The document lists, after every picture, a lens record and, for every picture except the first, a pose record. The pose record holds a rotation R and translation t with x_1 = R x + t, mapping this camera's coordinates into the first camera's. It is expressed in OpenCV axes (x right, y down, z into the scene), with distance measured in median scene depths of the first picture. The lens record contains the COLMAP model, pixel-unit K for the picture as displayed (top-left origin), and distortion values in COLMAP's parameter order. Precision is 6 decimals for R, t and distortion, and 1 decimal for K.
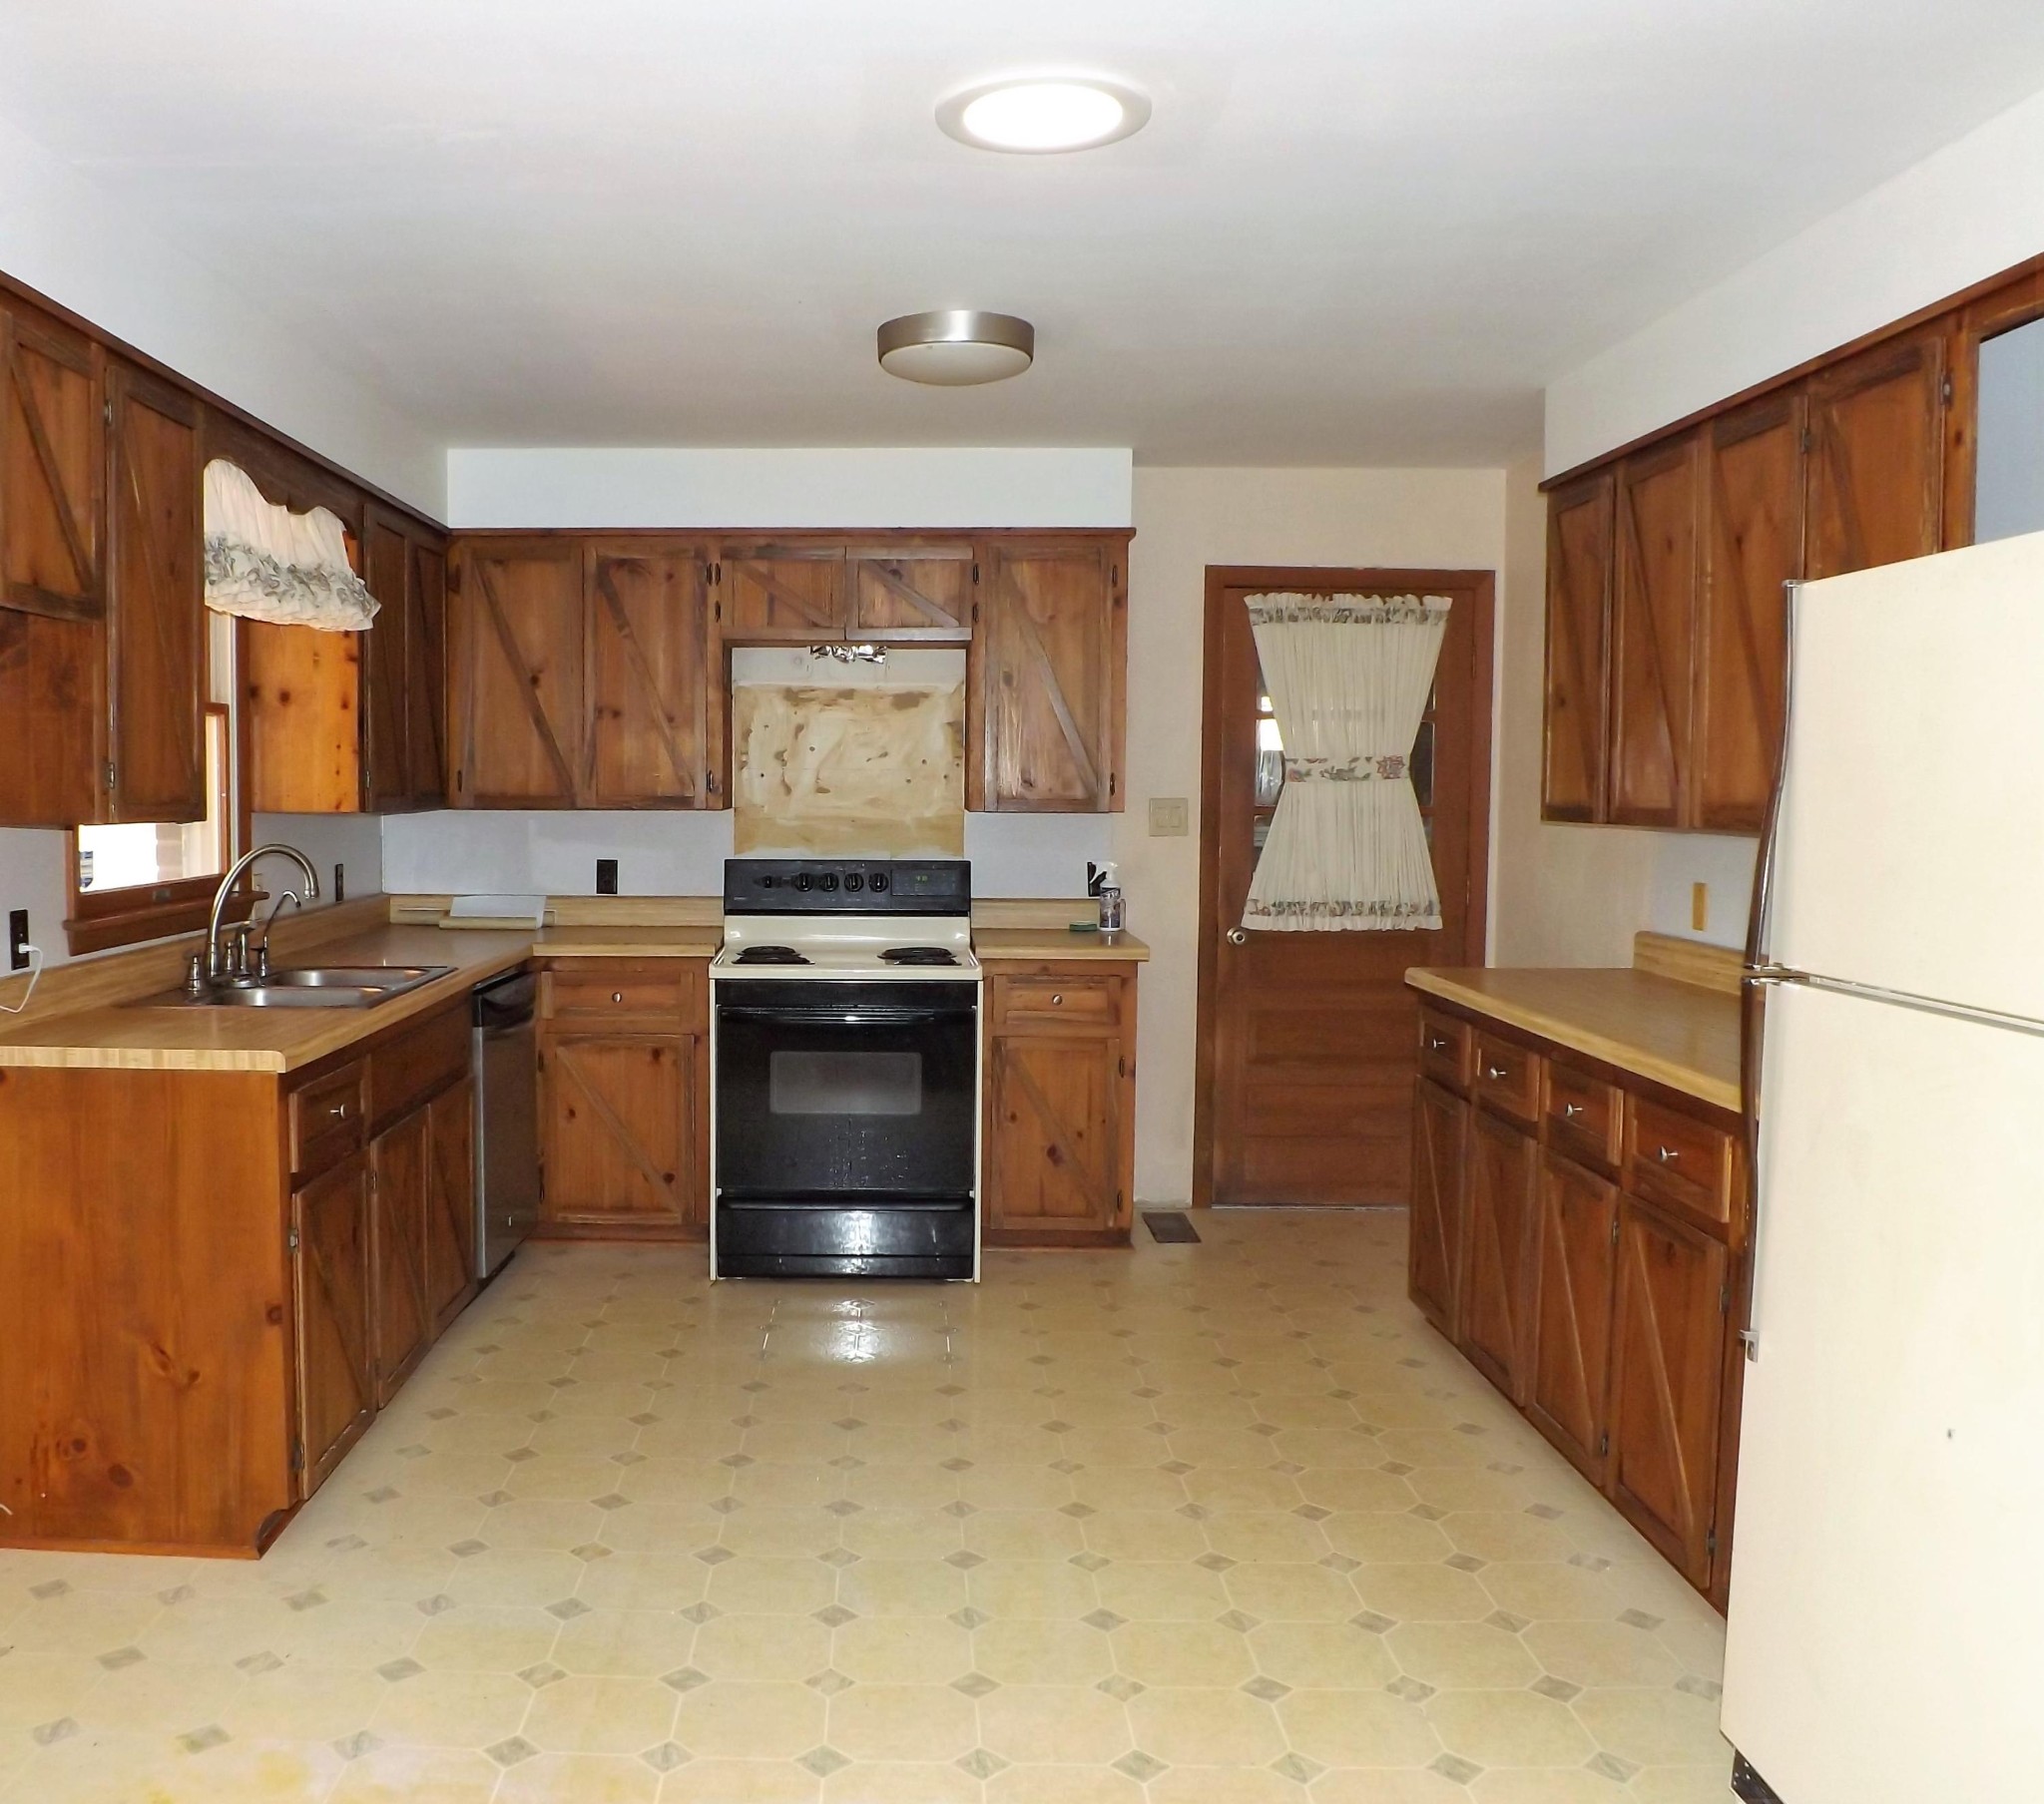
lens RADIAL K [[1898.0, 0, 1022.0], [0, 1898.0, 902.0], [0, 0, 1]] dist [-0.066967, 0.012857]
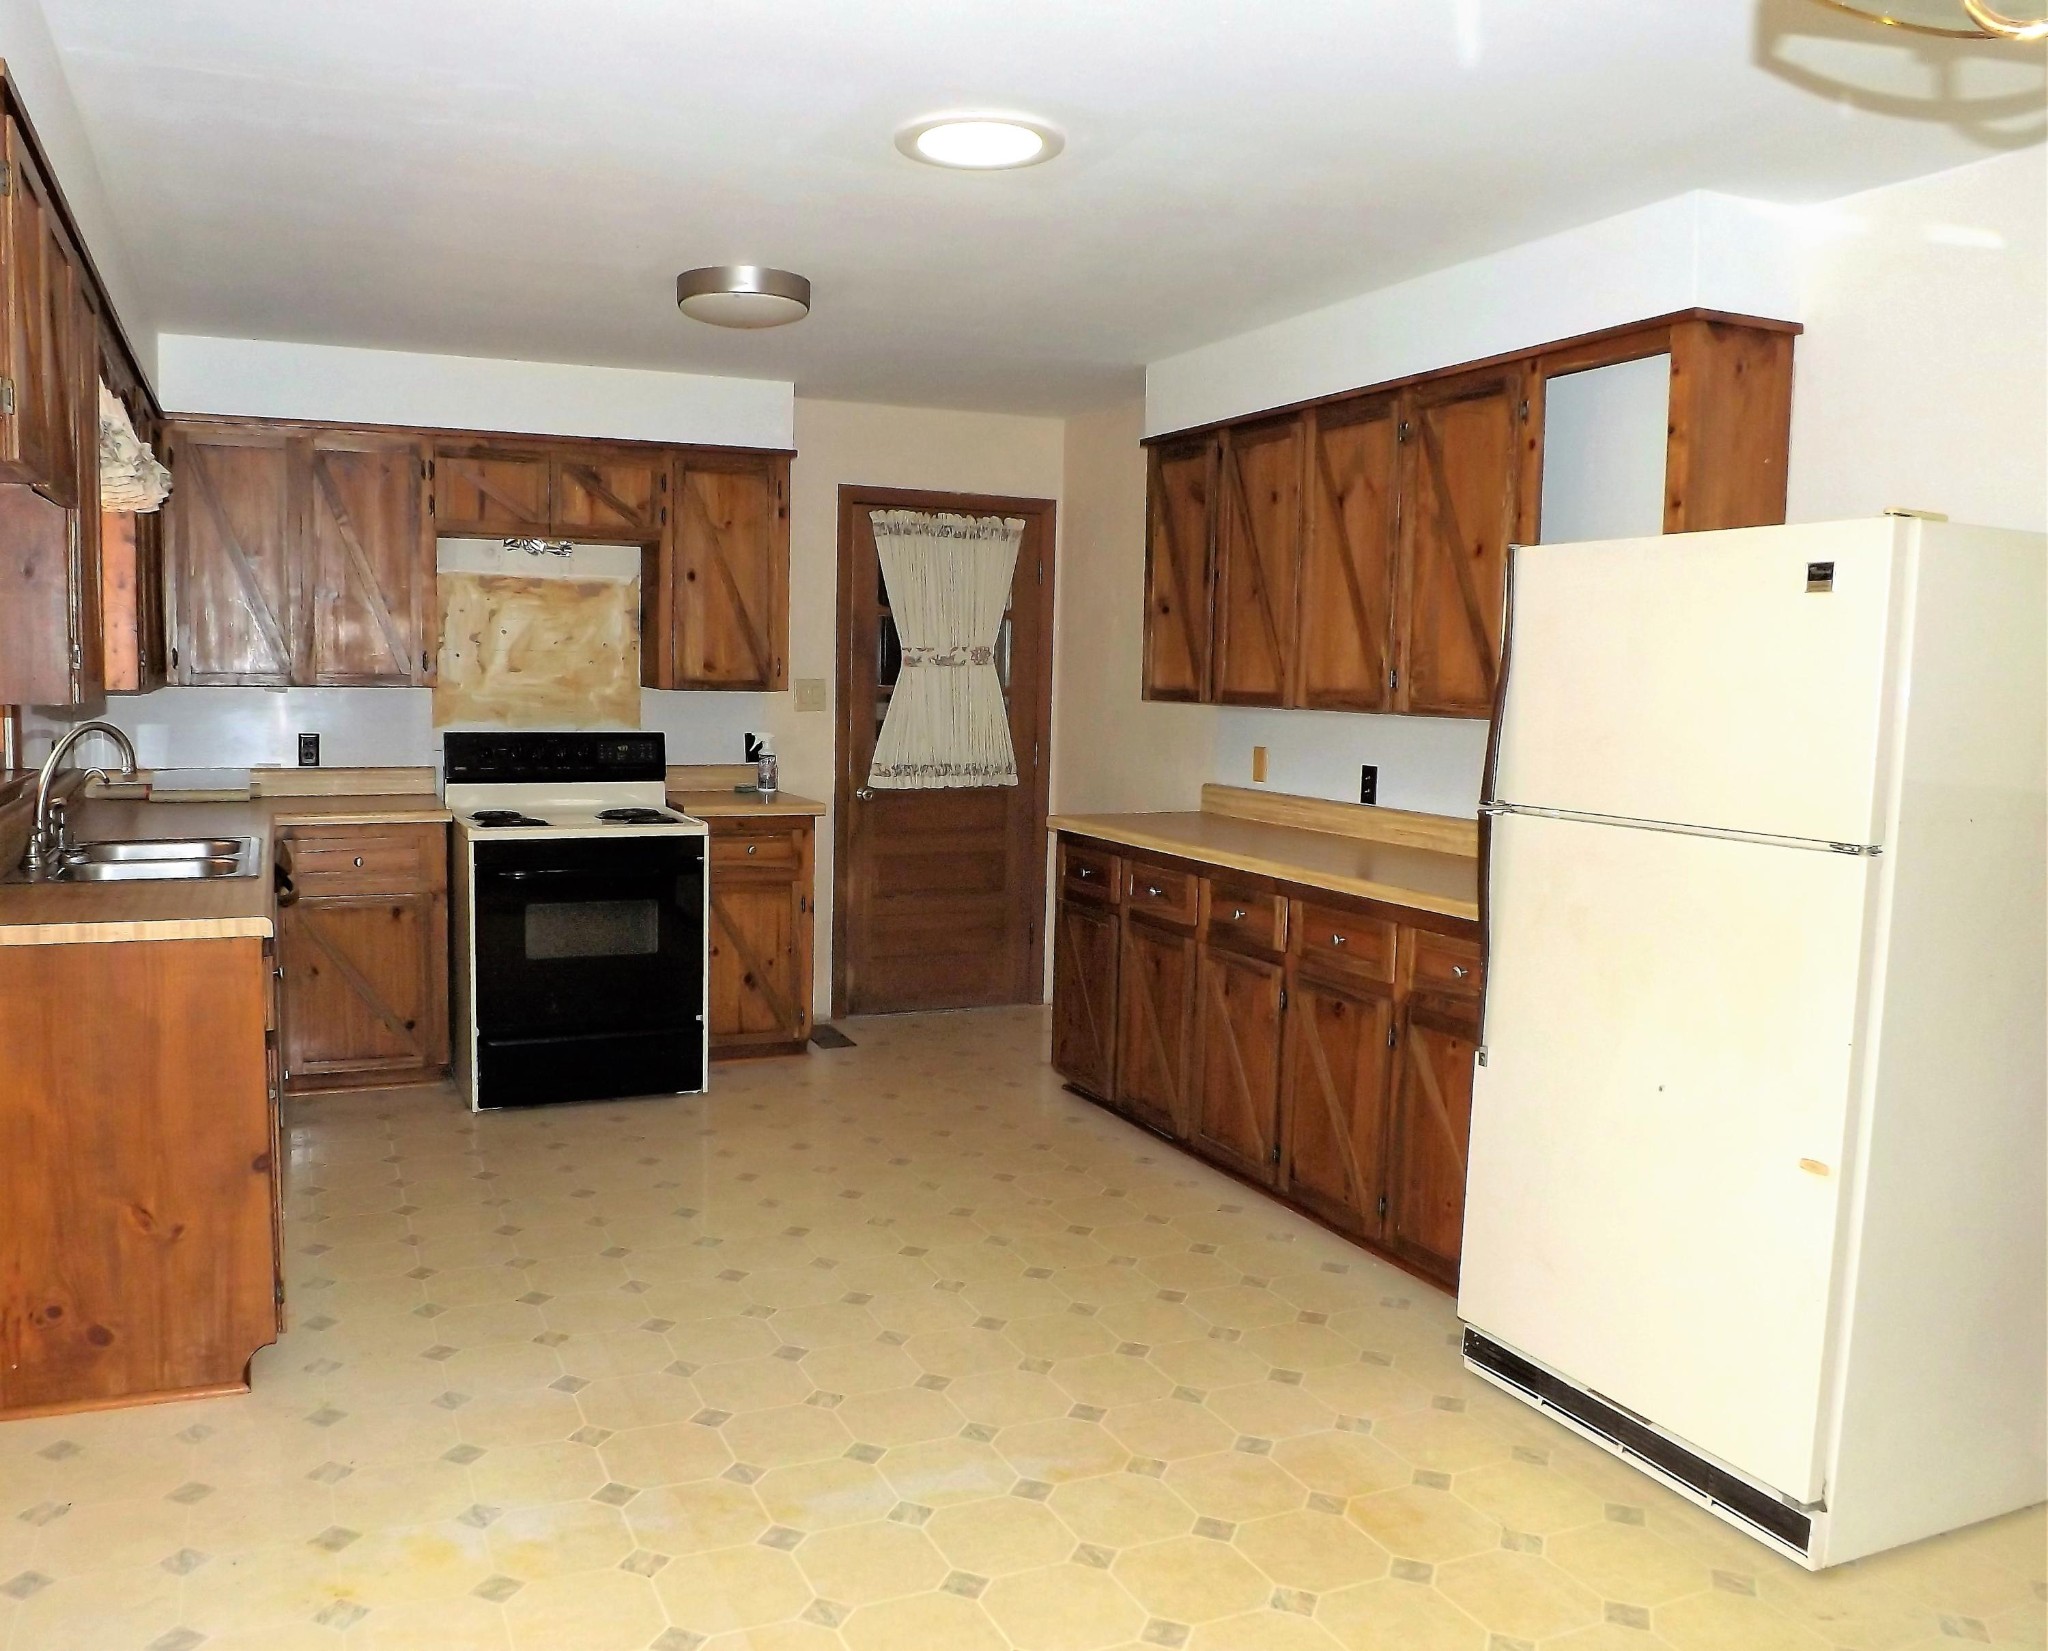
lens RADIAL K [[1713.1, 0, 1023.4], [0, 1713.1, 857.2], [0, 0, 1]] dist [-0.068753, 0.003442]
pose [[0.900733, -0.035297, 0.432938, -0.289126], [0.012082, 0.998343, 0.056257, -0.001957], [-0.434206, -0.045442, 0.899667, -0.031735]]
